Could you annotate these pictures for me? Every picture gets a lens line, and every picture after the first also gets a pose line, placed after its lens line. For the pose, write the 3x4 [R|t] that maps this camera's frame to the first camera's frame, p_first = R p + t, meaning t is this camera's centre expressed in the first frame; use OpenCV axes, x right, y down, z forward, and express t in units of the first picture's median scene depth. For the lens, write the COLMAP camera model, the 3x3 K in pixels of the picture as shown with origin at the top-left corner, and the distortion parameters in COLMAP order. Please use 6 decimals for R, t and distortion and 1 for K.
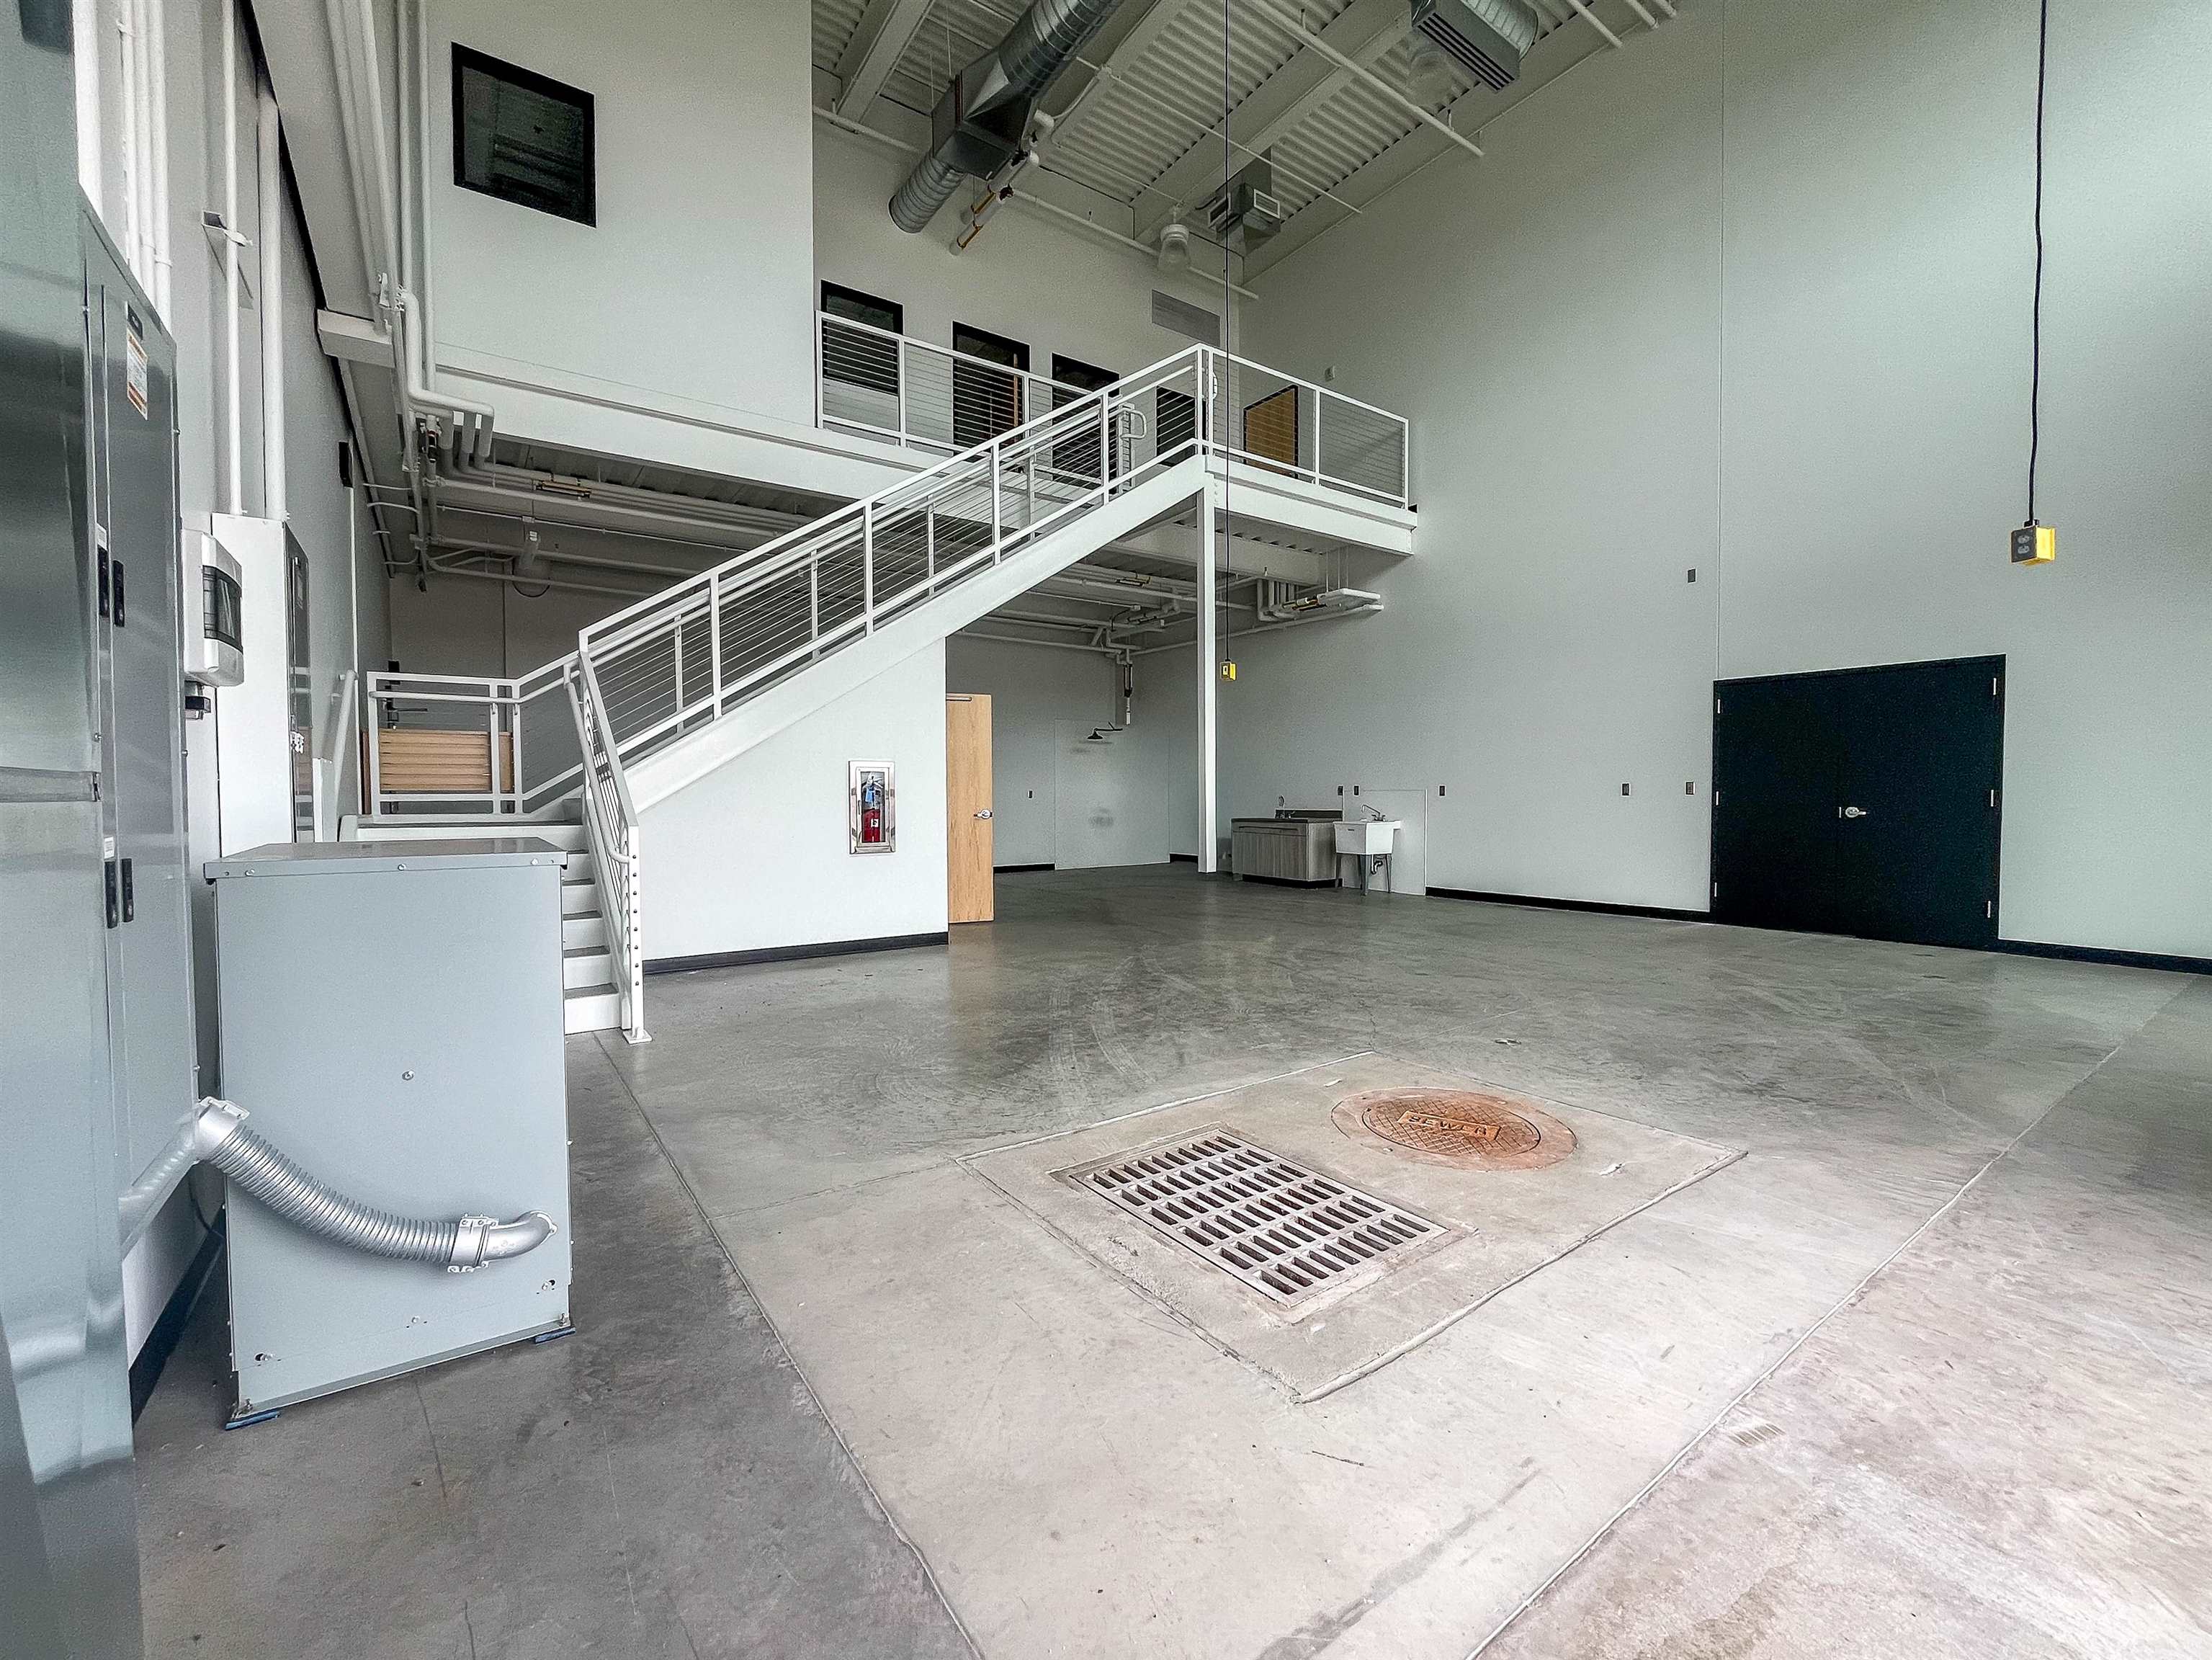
lens RADIAL K [[922.3, 0, 1100.3], [0, 922.3, 826.6], [0, 0, 1]] dist [-0.012526, -0.000643]
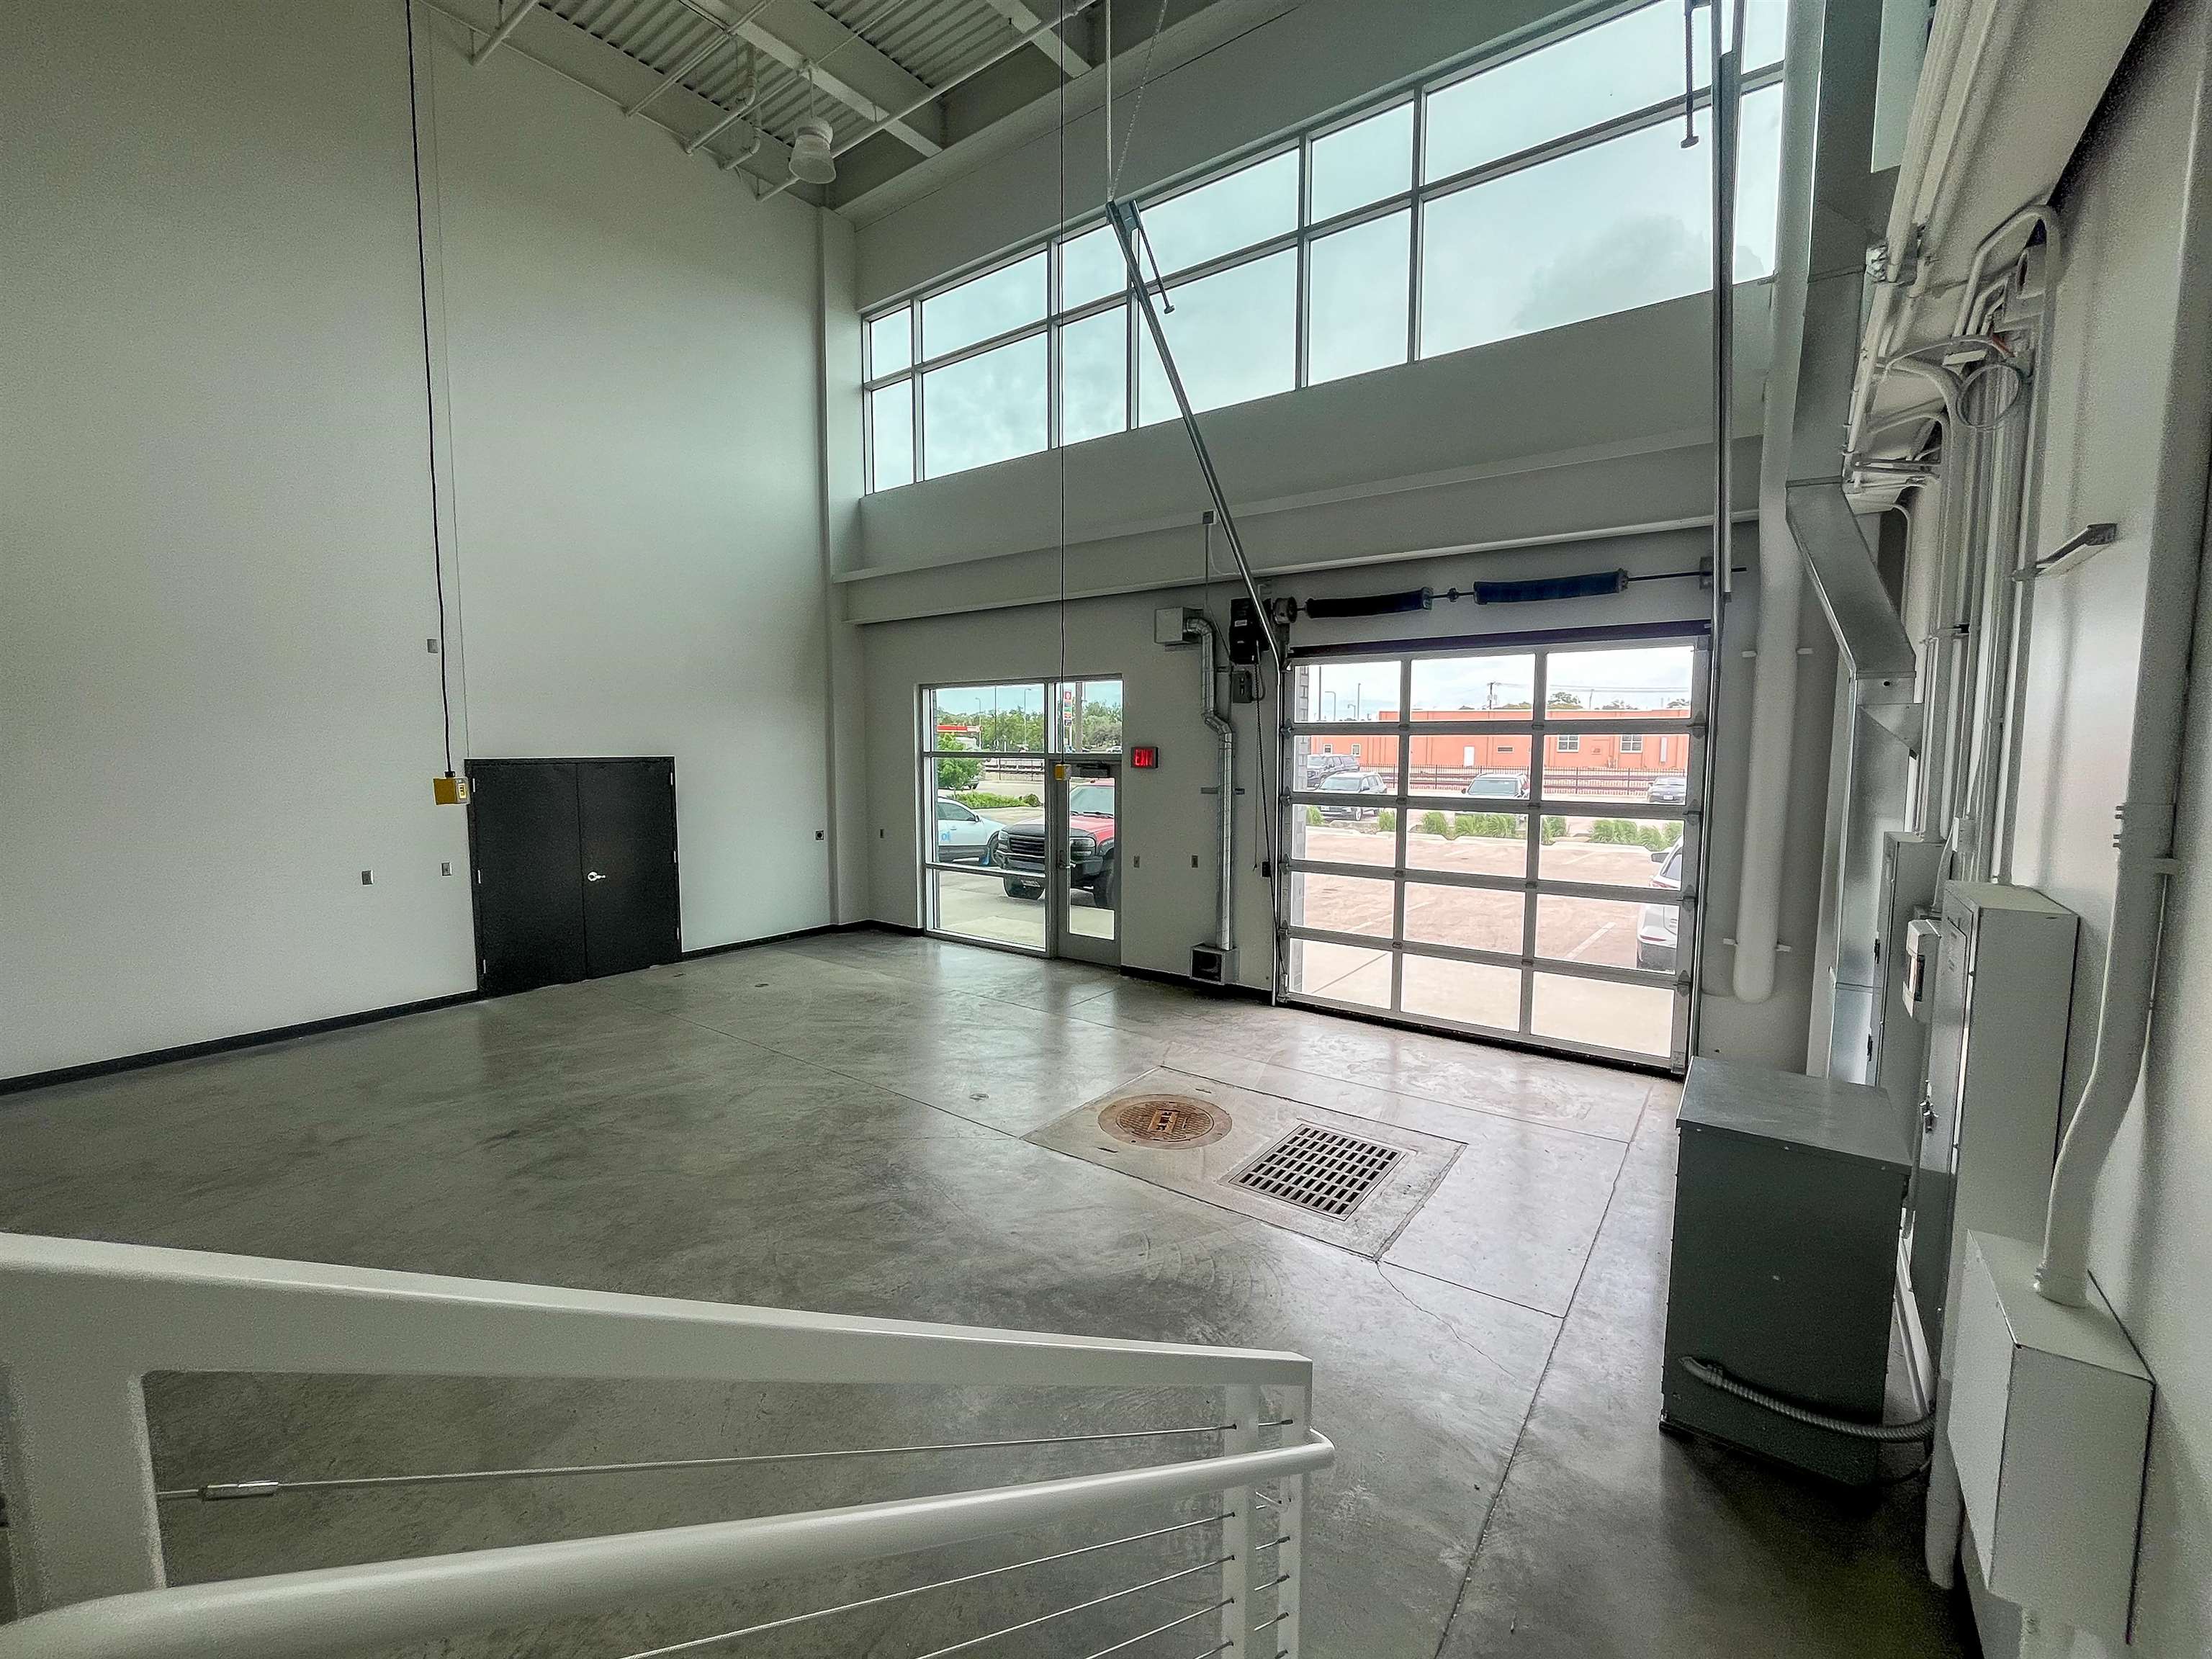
lens RADIAL K [[922.2, 0, 1096.0], [0, 922.2, 826.7], [0, 0, 1]] dist [-0.012526, -0.000643]
pose [[-0.306738, -0.080759, 0.948362, -0.540629], [0.033822, 0.994840, 0.095657, -0.179291], [-0.951193, 0.061418, -0.302423, 0.751201]]
